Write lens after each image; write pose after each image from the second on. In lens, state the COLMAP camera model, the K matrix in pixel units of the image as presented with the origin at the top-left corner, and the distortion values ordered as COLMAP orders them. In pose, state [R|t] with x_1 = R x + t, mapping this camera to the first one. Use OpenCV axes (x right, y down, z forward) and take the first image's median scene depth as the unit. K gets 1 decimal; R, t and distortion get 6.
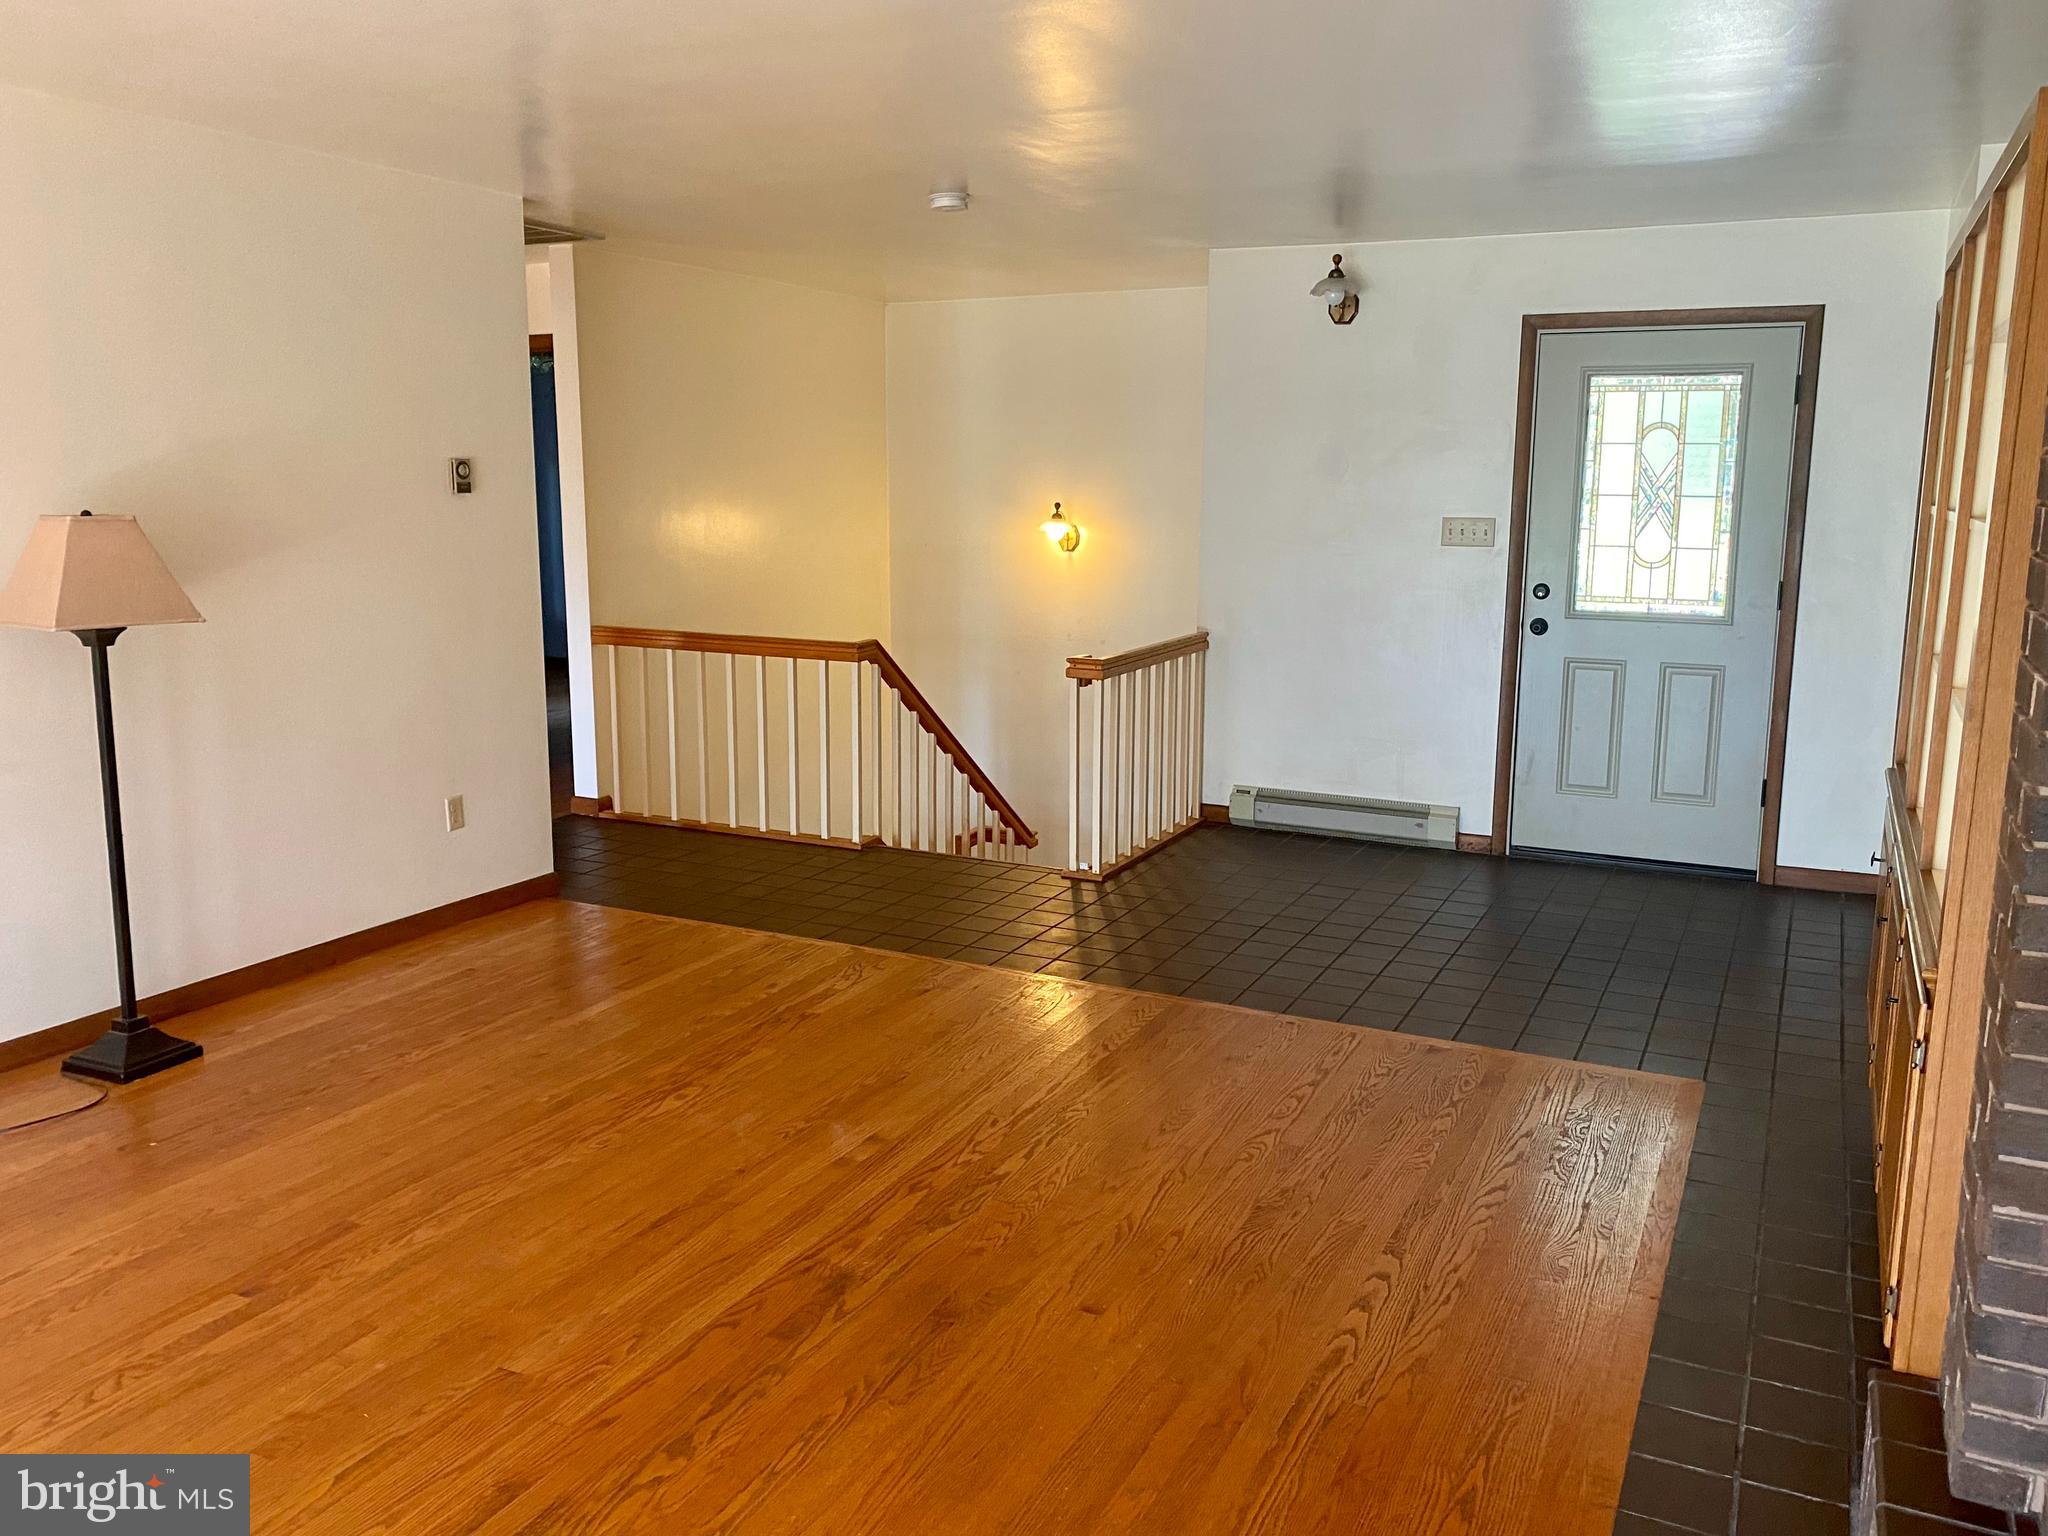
lens RADIAL K [[1585.7, 0, 1038.8], [0, 1585.7, 747.4], [0, 0, 1]] dist [0.006385, -0.000377]
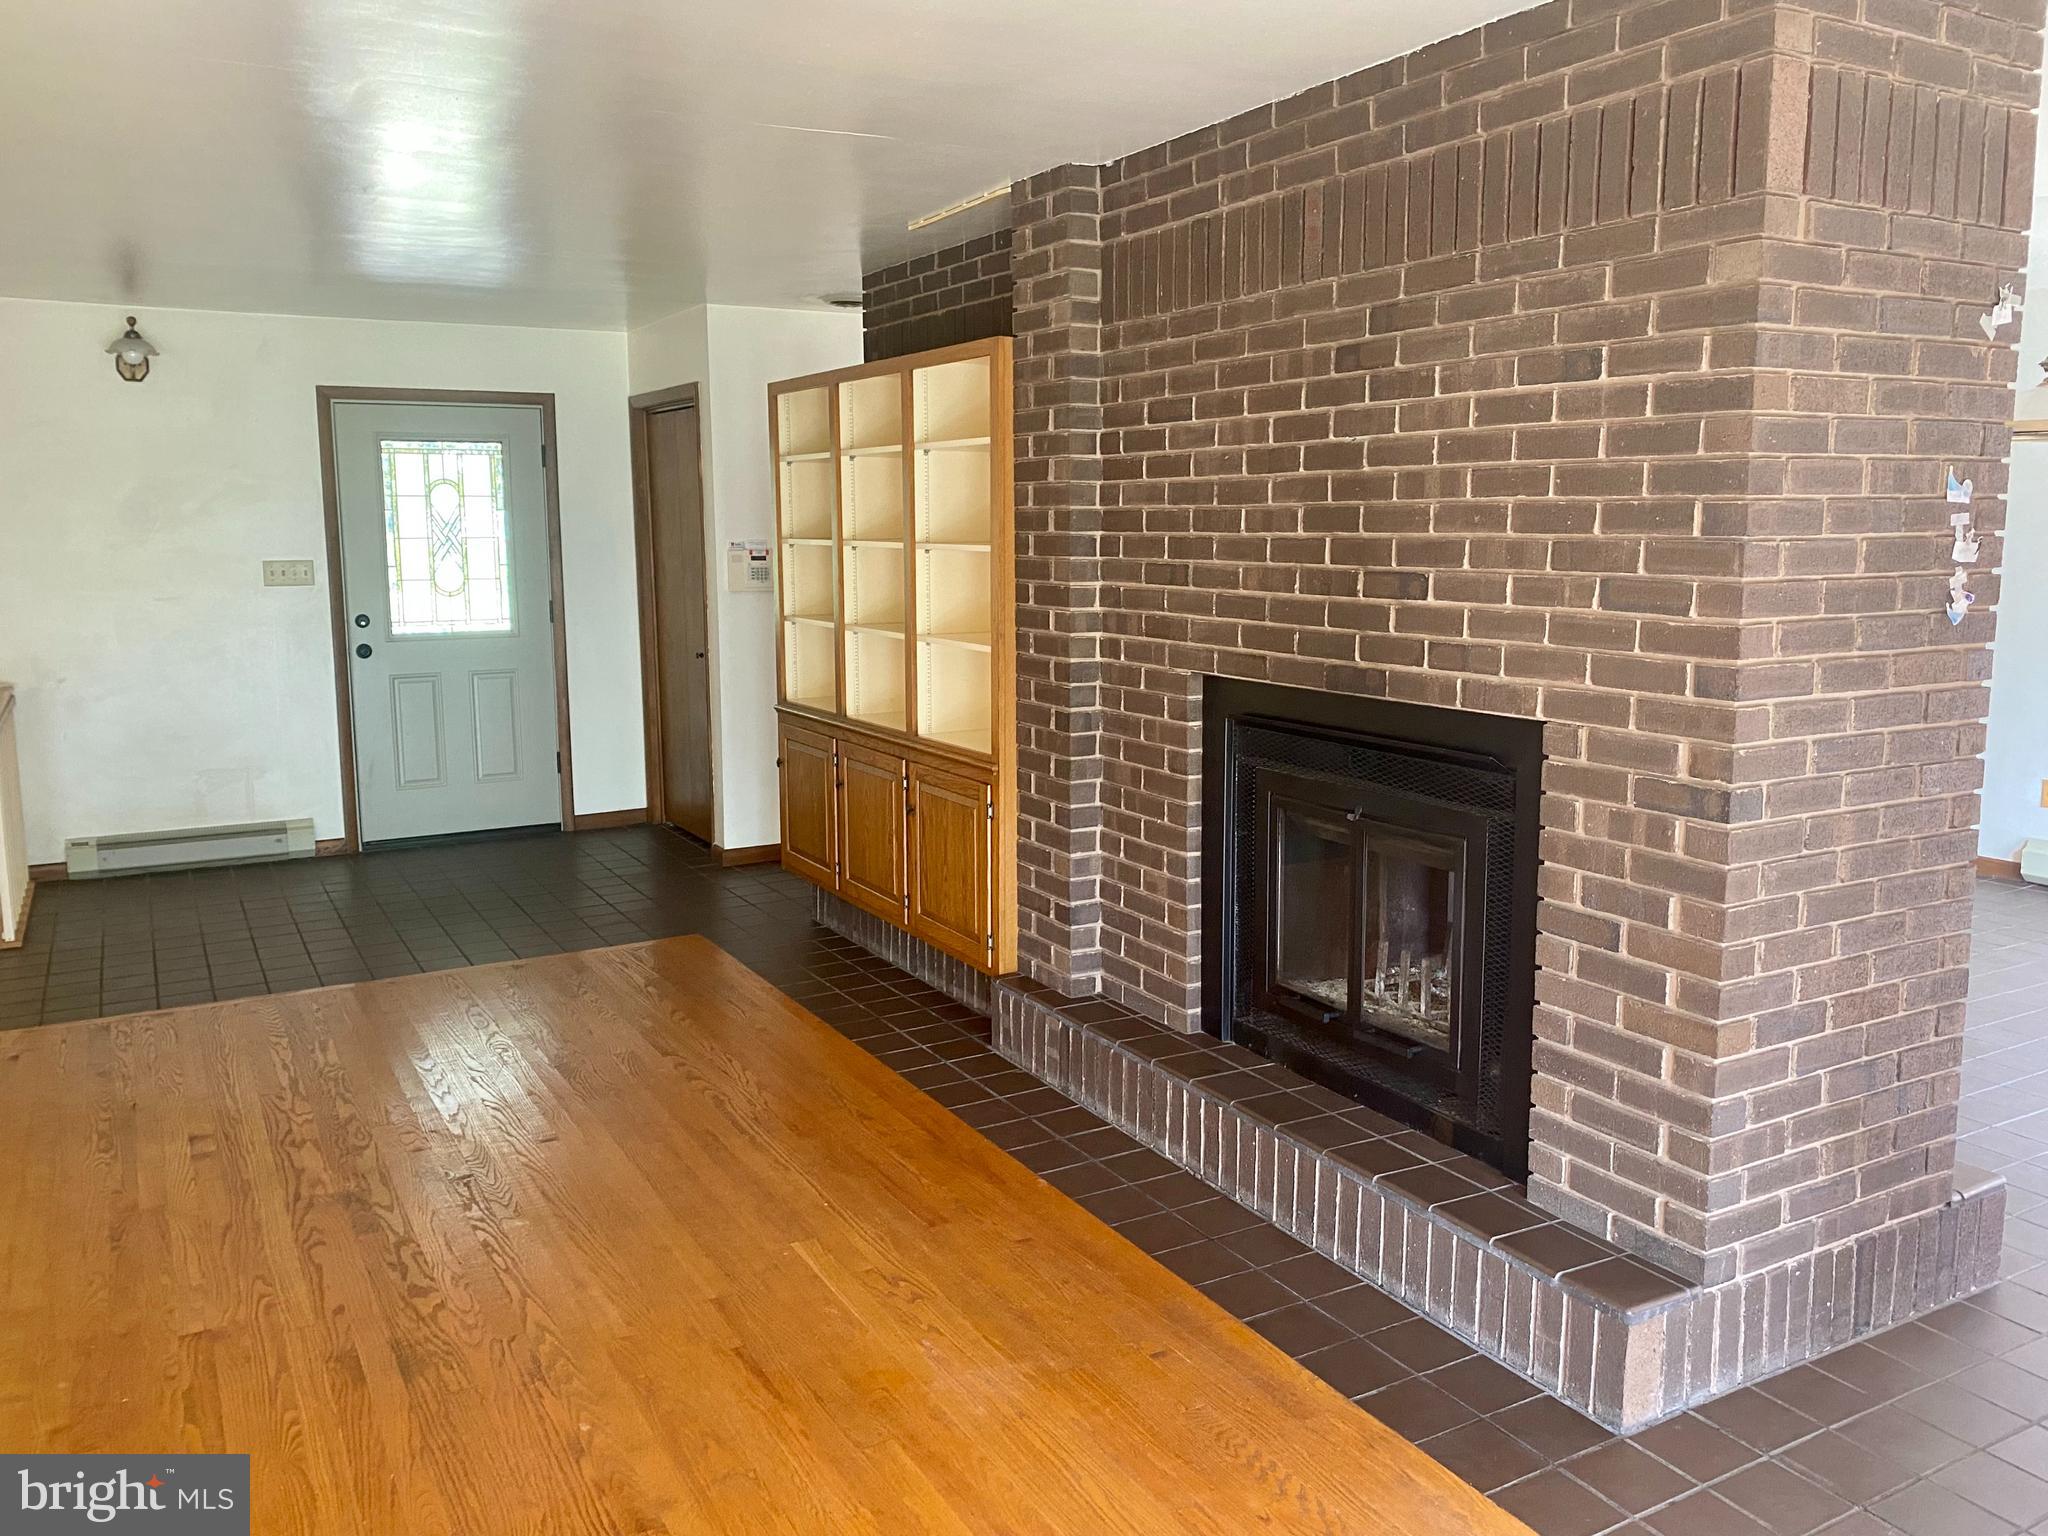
lens RADIAL K [[1585.7, 0, 1038.8], [0, 1585.7, 747.4], [0, 0, 1]] dist [0.006385, -0.000377]
pose [[0.561035, -0.129680, 0.817571, -0.412895], [0.152095, 0.986987, 0.052181, 0.009247], [-0.813699, 0.095073, 0.573458, -0.076242]]
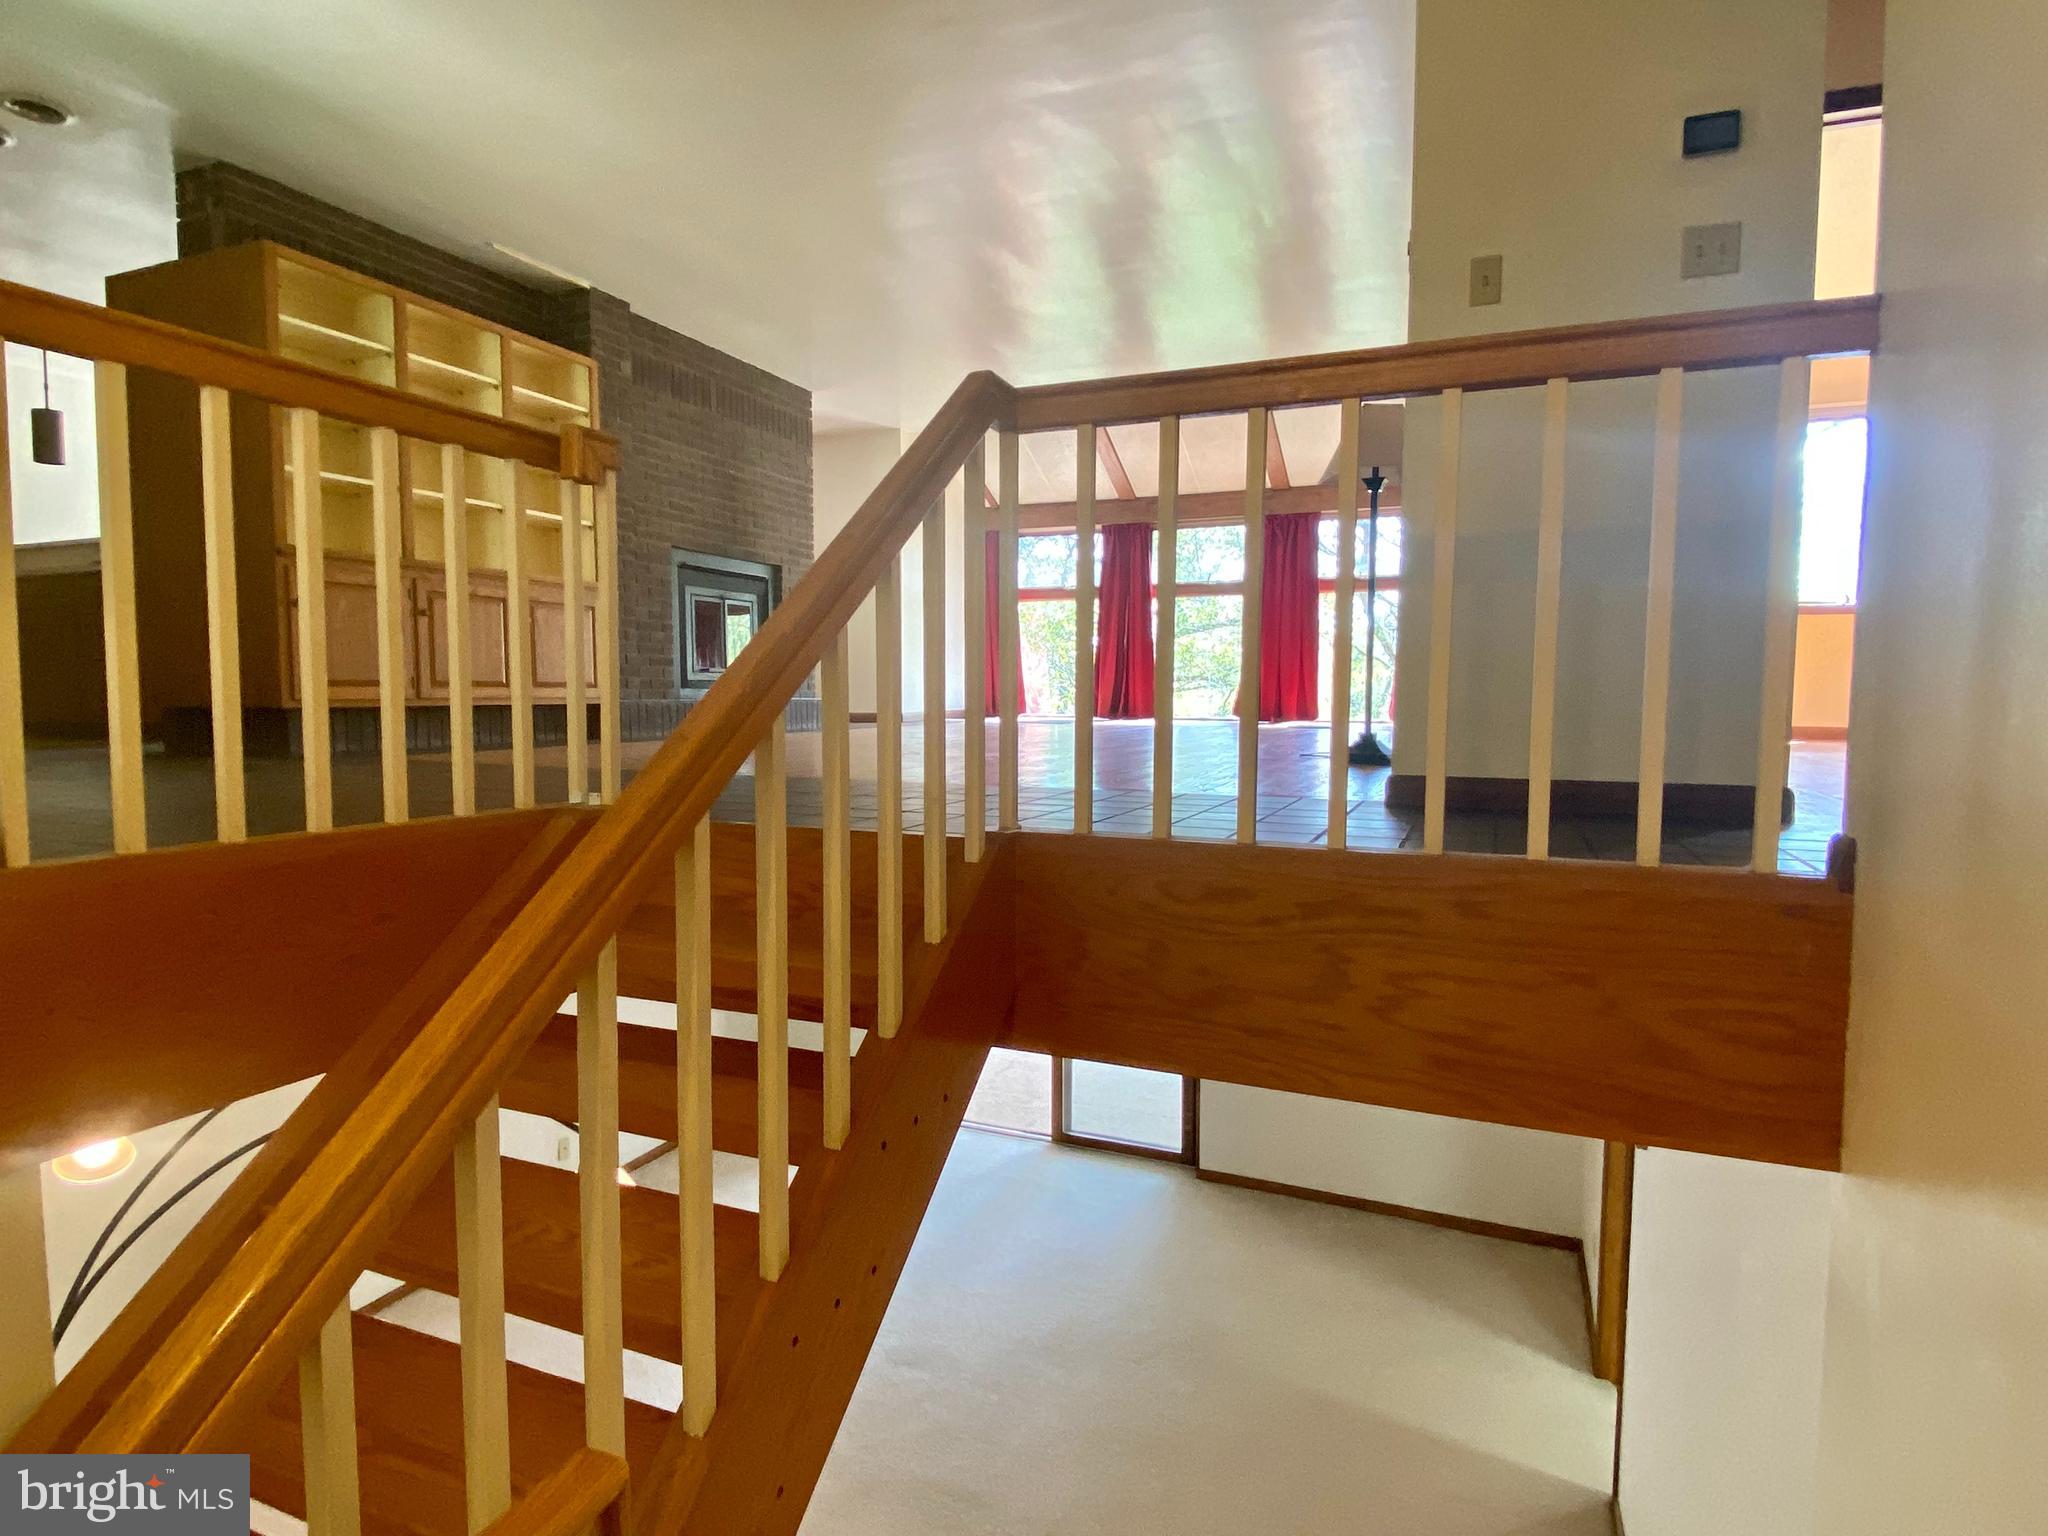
lens RADIAL K [[1125.1, 0, 1024.0], [0, 1125.1, 768.0], [0, 0, 1]] dist [0.047778, -0.052387]
pose [[-0.998446, -0.008172, -0.055133, -0.115893], [-0.021134, 0.970832, 0.238828, -0.042225], [0.051573, 0.239622, -0.969495, 1.519620]]
